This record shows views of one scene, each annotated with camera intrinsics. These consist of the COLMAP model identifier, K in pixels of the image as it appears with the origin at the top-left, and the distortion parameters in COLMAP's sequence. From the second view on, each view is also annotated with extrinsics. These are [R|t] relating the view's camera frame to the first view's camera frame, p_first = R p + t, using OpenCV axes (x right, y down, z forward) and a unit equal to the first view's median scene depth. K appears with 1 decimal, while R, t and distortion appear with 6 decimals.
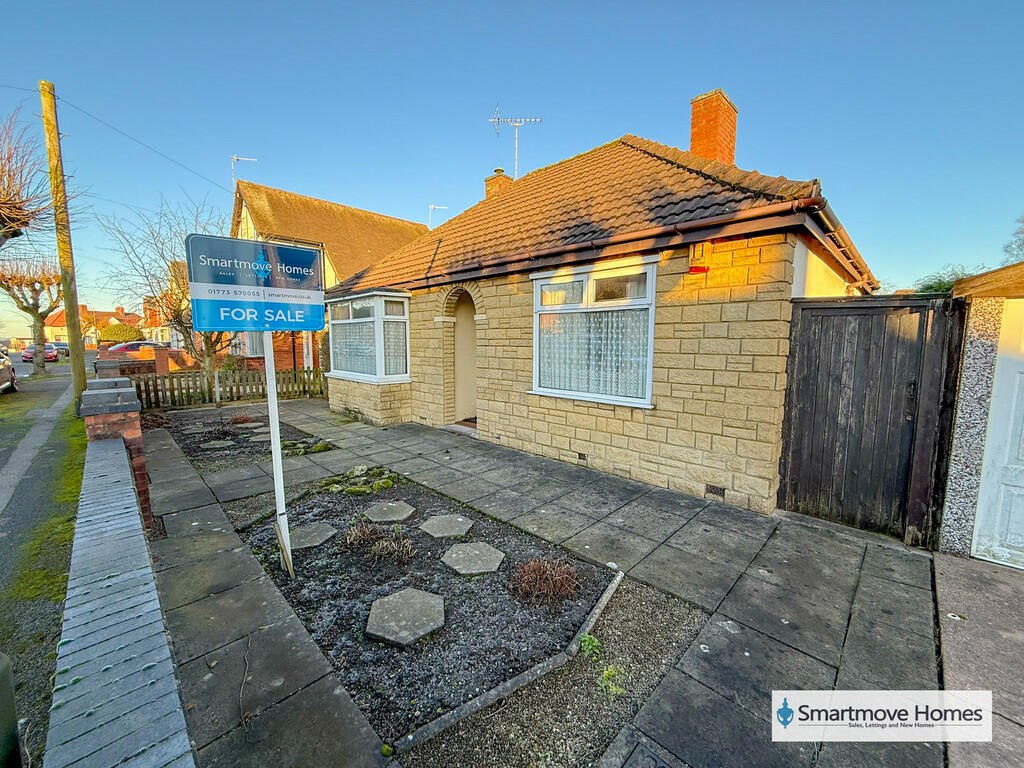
lens RADIAL K [[408.9, 0, 509.0], [0, 408.9, 381.8], [0, 0, 1]] dist [0.000903, 0.000228]
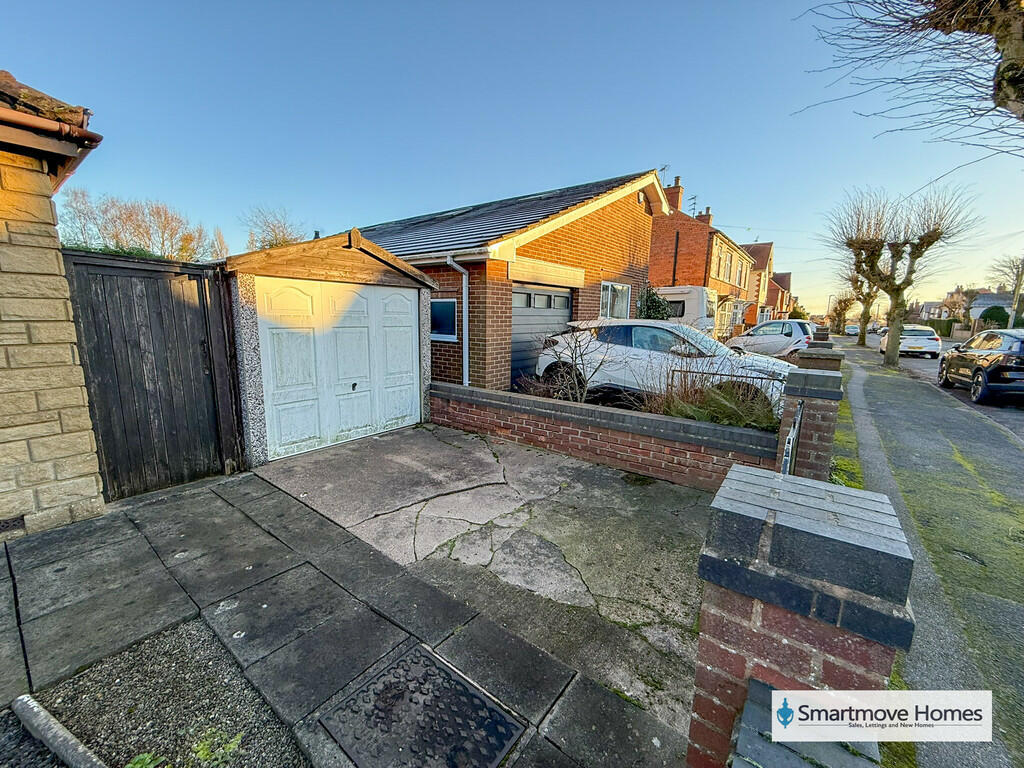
lens RADIAL K [[408.9, 0, 509.0], [0, 408.9, 381.8], [0, 0, 1]] dist [0.000903, 0.000228]
pose [[-0.134233, -0.165110, 0.977098, -0.271154], [0.087404, 0.980206, 0.177643, -0.015887], [-0.987088, 0.109248, -0.117145, 0.284420]]
